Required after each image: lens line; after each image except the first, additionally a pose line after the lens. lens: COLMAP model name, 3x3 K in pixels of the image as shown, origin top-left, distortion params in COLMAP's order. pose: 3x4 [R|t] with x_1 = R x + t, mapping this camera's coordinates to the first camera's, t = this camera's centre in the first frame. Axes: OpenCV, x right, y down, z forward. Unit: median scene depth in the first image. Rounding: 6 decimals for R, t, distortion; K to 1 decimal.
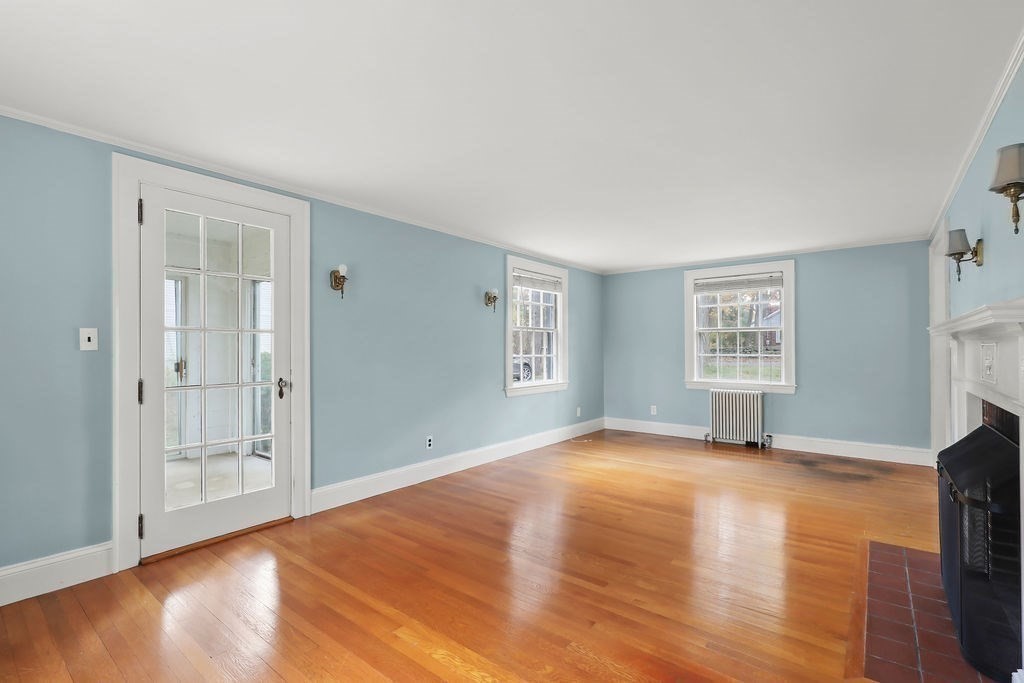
lens RADIAL K [[468.4, 0, 512.3], [0, 468.4, 352.0], [0, 0, 1]] dist [0.004842, 0.000240]
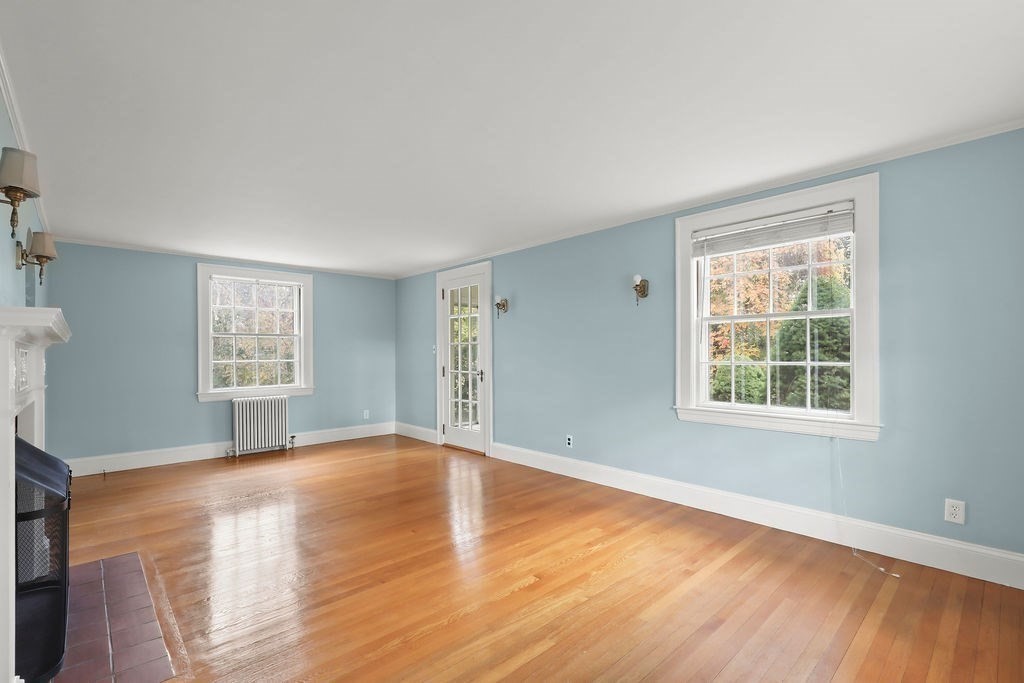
lens RADIAL K [[463.6, 0, 515.2], [0, 463.6, 355.5], [0, 0, 1]] dist [-0.001387, 0.000159]
pose [[-0.155152, -0.002351, -0.987888, 0.866181], [-0.009928, 0.999950, -0.000821, 0.003685], [0.987841, 0.009681, -0.155168, 1.039893]]
